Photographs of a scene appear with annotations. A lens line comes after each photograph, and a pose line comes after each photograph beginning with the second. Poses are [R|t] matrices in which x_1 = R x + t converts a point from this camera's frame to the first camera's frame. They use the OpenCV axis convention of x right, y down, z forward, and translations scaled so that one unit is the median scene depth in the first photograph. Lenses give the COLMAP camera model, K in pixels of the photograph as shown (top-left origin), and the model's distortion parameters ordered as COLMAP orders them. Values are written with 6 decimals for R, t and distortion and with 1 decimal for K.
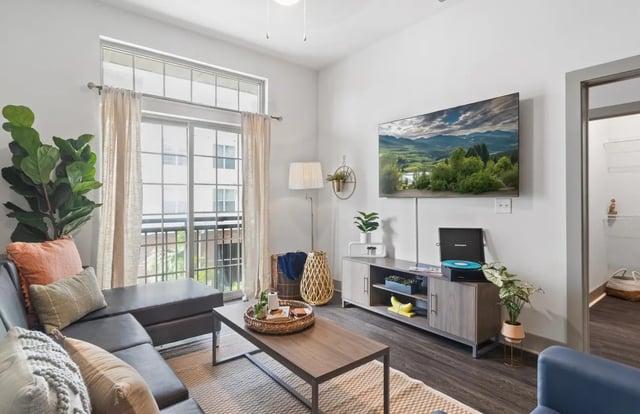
lens RADIAL K [[328.4, 0, 314.7], [0, 328.4, 201.3], [0, 0, 1]] dist [-0.003356, -0.000176]
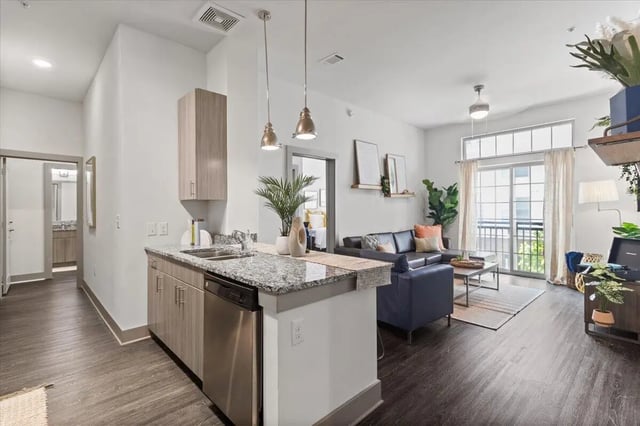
lens RADIAL K [[306.4, 0, 316.1], [0, 306.4, 210.6], [0, 0, 1]] dist [0.008612, 0.001614]
pose [[0.090306, 0.005163, -0.995901, 1.101269], [0.004815, 0.999973, 0.005620, -0.021184], [0.995902, -0.005303, 0.090279, -0.144117]]
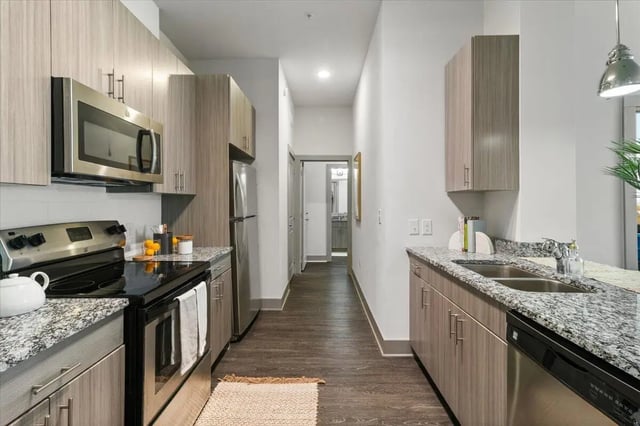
lens RADIAL K [[306.4, 0, 321.3], [0, 306.4, 203.3], [0, 0, 1]] dist [0.008612, 0.001614]
pose [[-0.616112, 0.002040, -0.787656, 0.915507], [0.004102, 0.999991, -0.000619, -0.023004], [0.787648, -0.003612, -0.616115, -0.246524]]
